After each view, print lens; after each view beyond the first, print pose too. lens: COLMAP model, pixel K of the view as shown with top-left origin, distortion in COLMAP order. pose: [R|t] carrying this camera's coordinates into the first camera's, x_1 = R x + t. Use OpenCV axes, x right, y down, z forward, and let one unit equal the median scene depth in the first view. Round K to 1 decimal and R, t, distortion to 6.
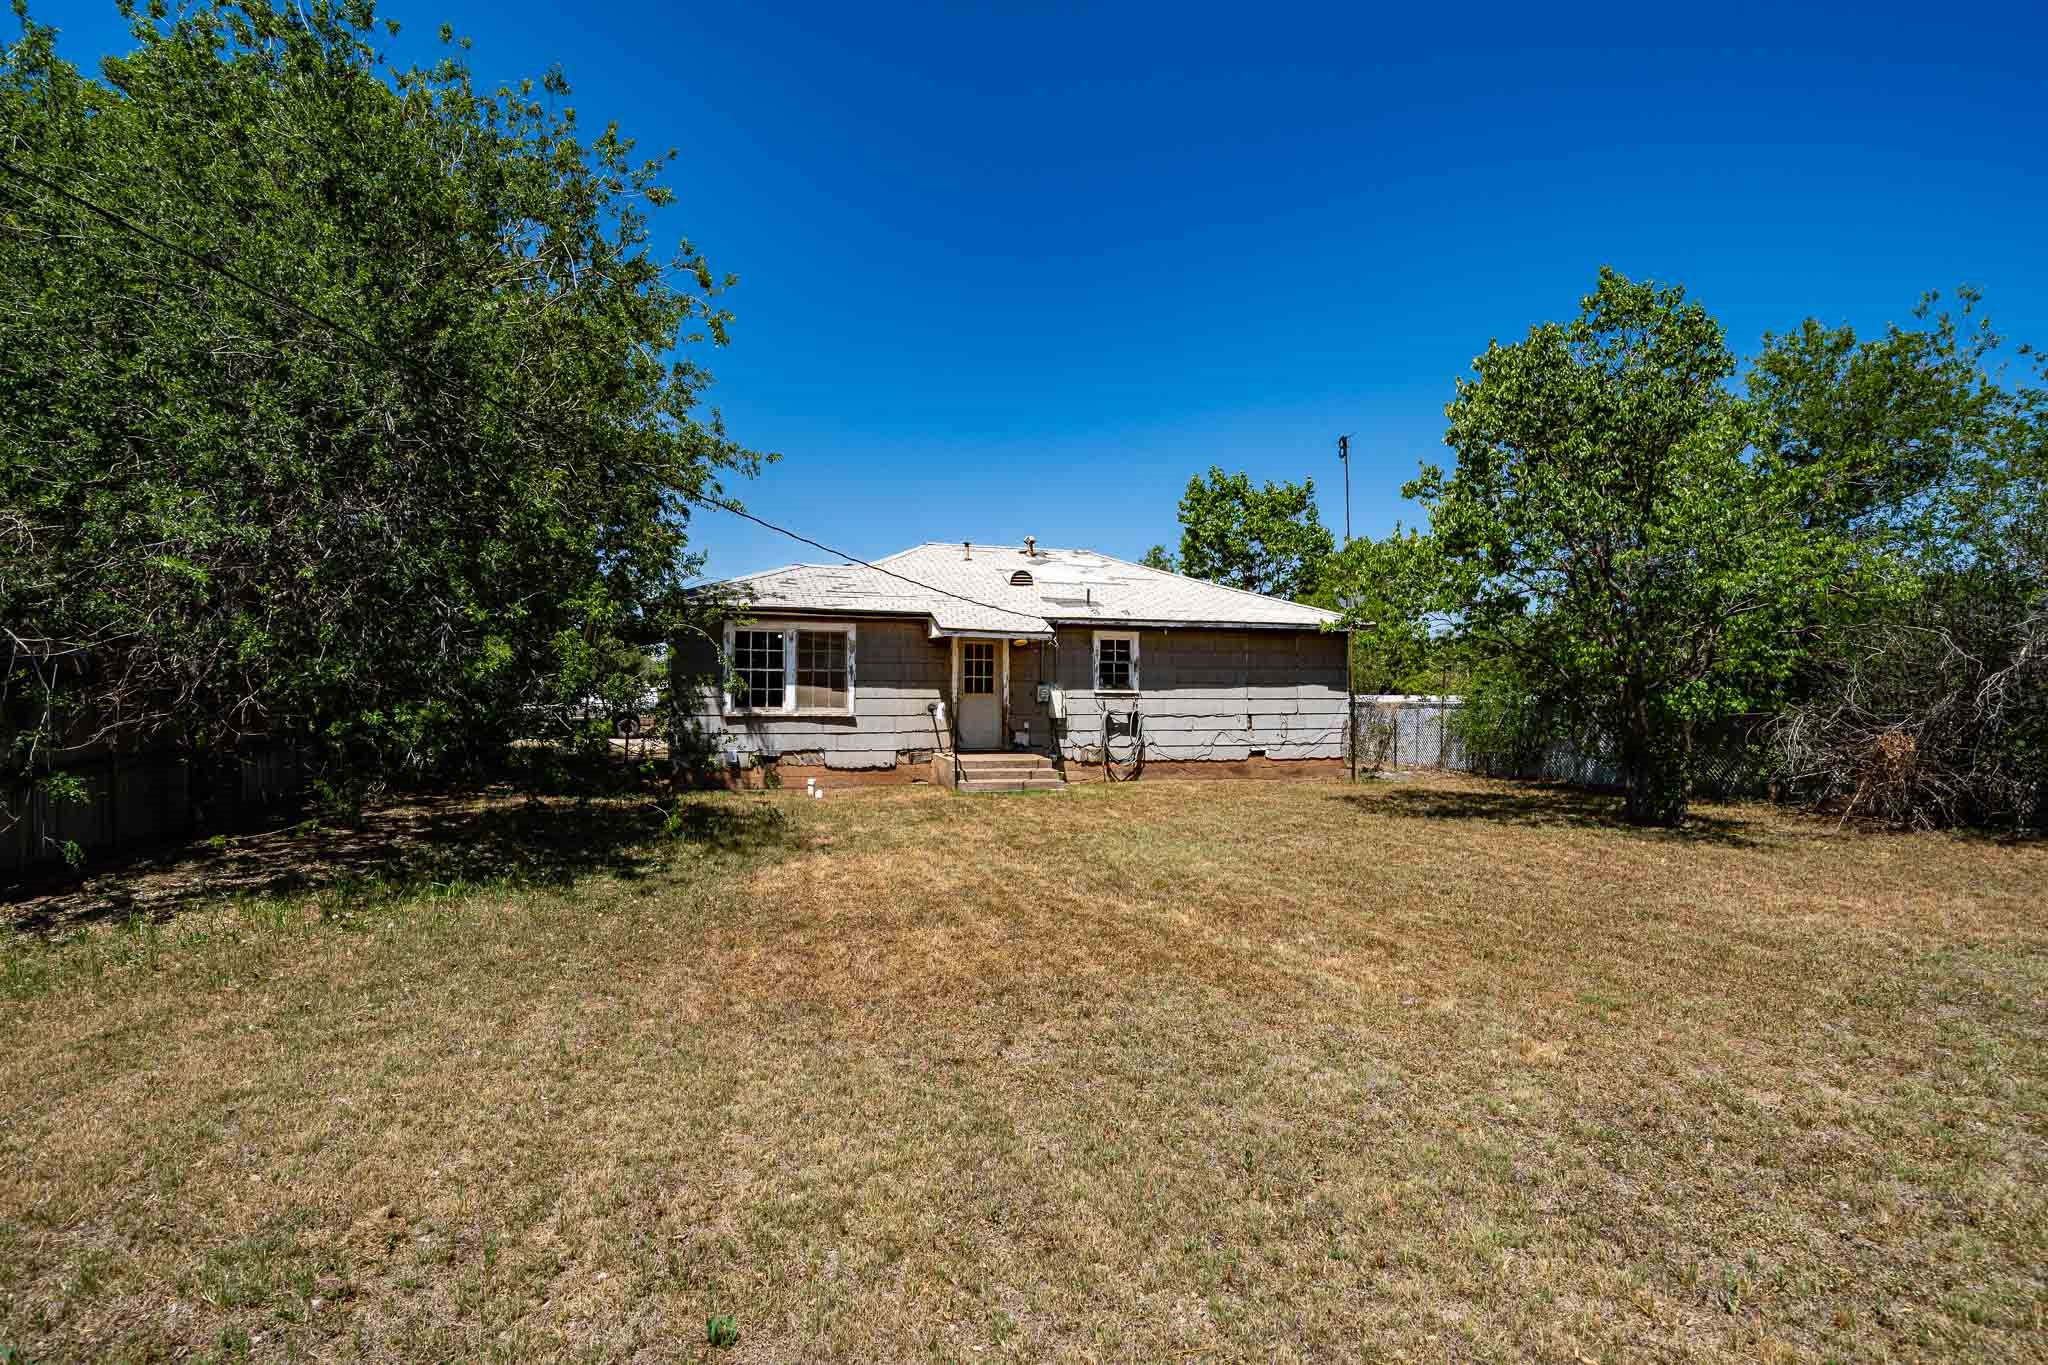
lens RADIAL K [[1007.5, 0, 1020.8], [0, 1007.5, 650.5], [0, 0, 1]] dist [0.003014, 0.001317]
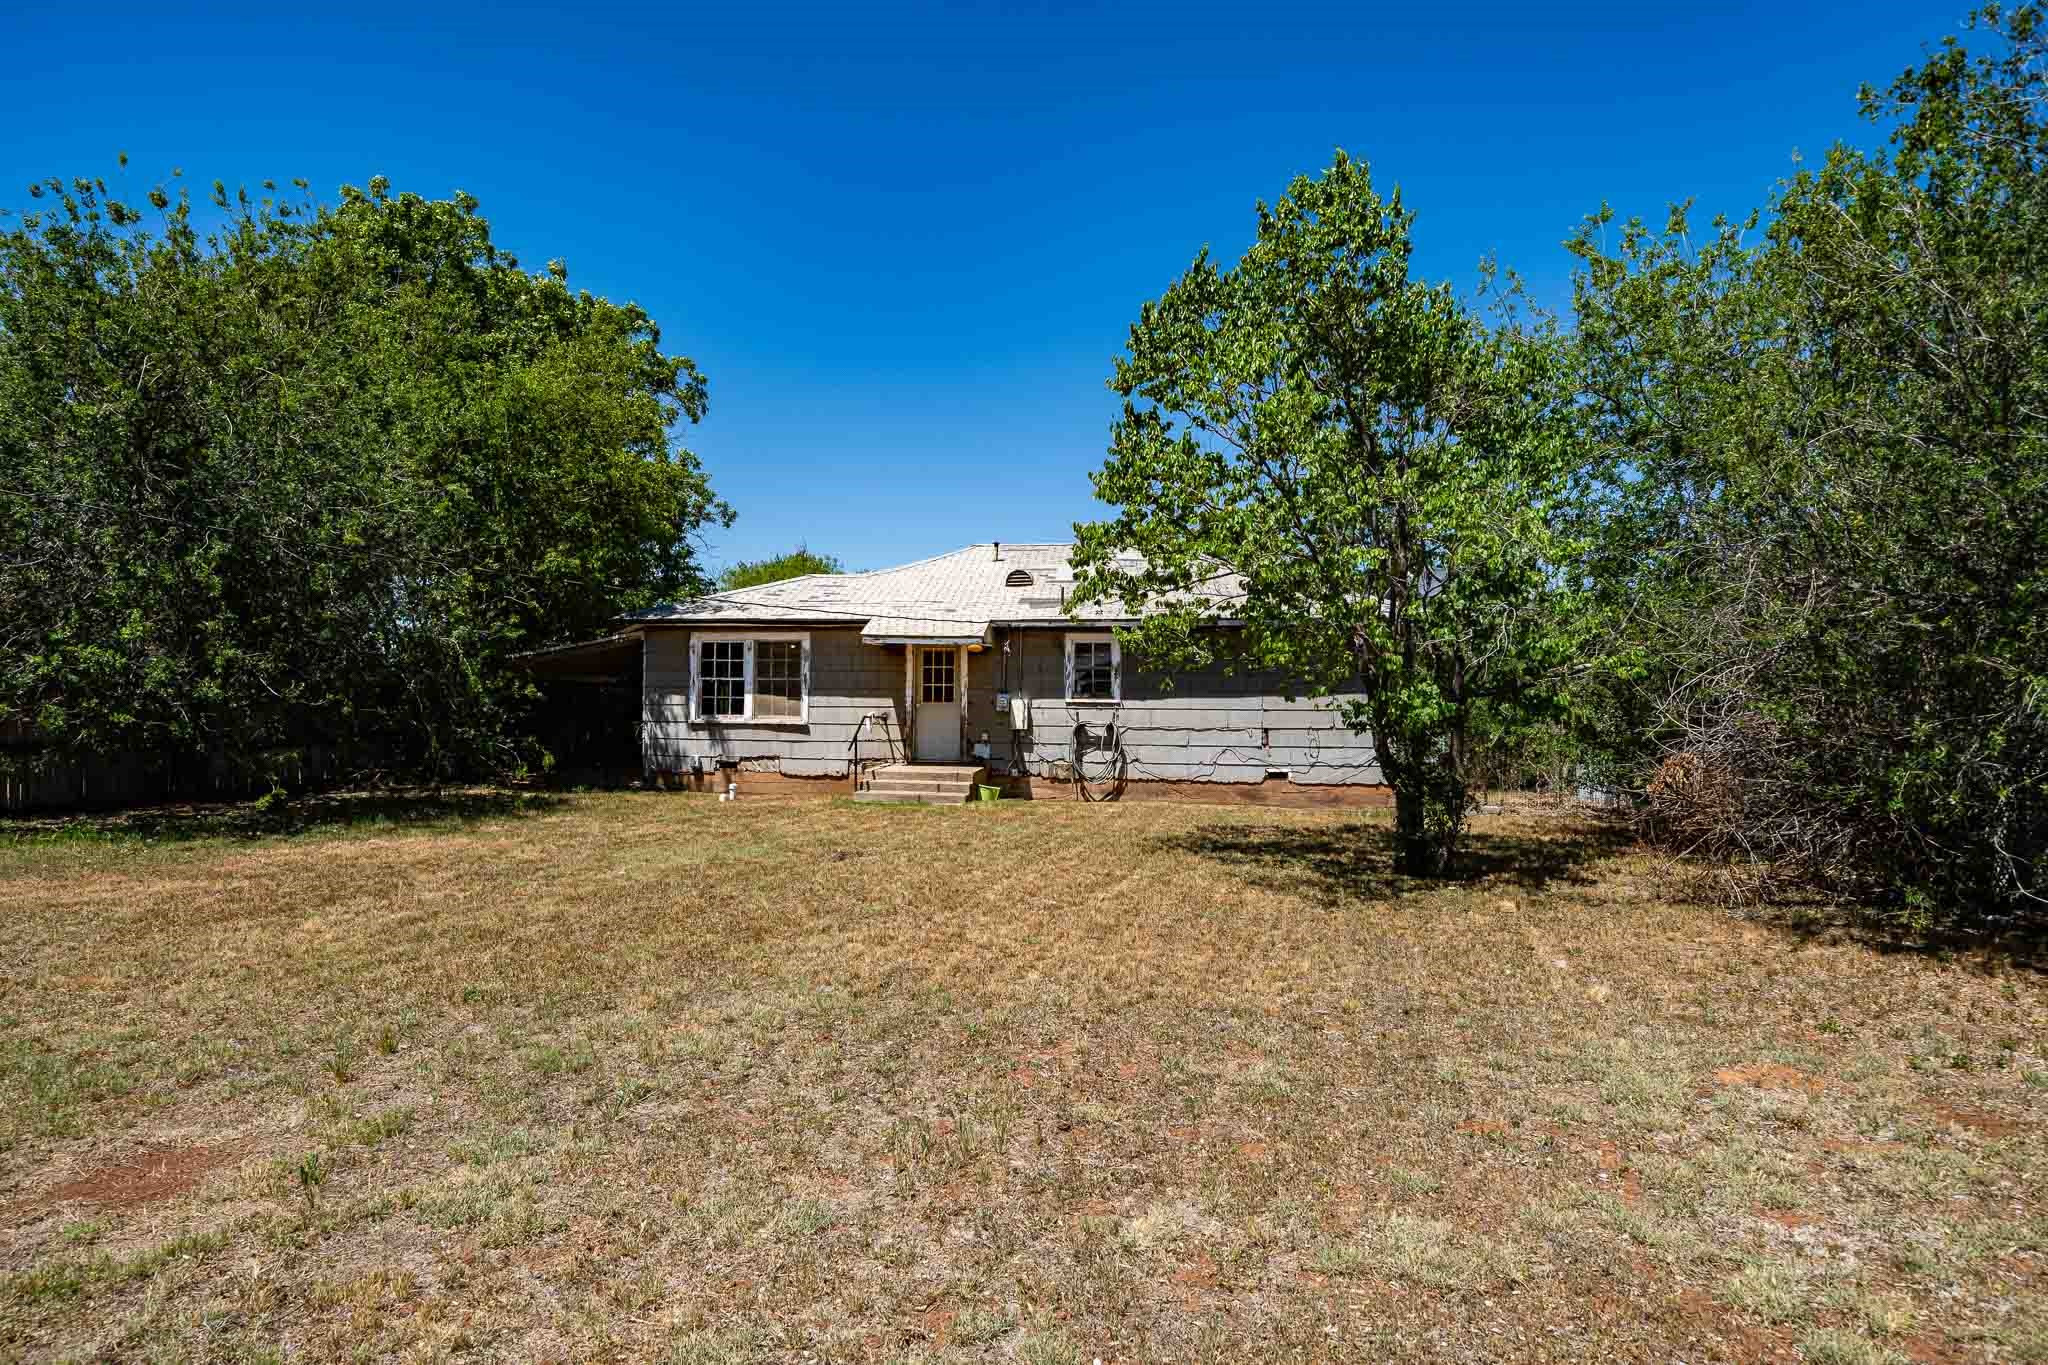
lens RADIAL K [[1145.4, 0, 1039.2], [0, 1145.4, 673.1], [0, 0, 1]] dist [0.003754, 0.005762]
pose [[0.897338, -0.010532, -0.441217, 0.523195], [0.014170, 0.999887, 0.004950, 0.010994], [0.441116, -0.010694, 0.897387, 0.071887]]
